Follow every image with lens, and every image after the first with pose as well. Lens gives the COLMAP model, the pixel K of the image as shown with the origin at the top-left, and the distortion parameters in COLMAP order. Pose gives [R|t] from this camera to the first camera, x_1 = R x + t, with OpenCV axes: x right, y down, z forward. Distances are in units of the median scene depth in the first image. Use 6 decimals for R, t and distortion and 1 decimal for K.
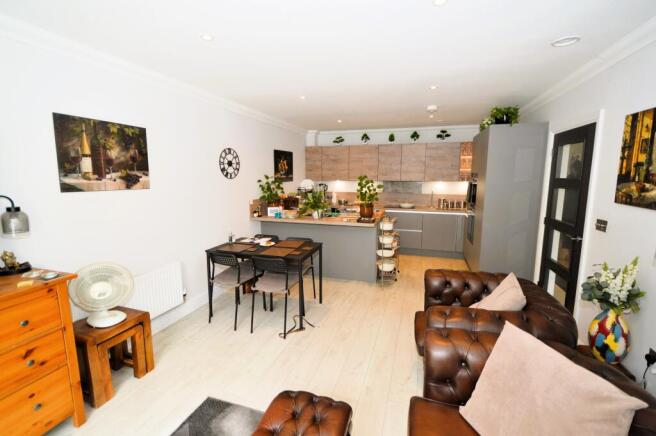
lens RADIAL K [[290.7, 0, 329.9], [0, 290.7, 215.8], [0, 0, 1]] dist [-0.001152, 0.000197]
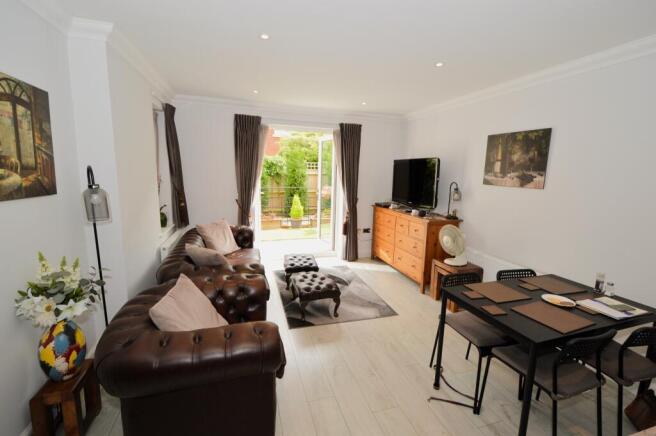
lens RADIAL K [[290.7, 0, 330.5], [0, 290.7, 214.7], [0, 0, 1]] dist [-0.001152, 0.000197]
pose [[-0.821783, 0.062799, -0.566329, 0.613713], [-0.109806, 0.957825, 0.265546, -0.220462], [0.559120, 0.280408, -0.780228, 1.585113]]
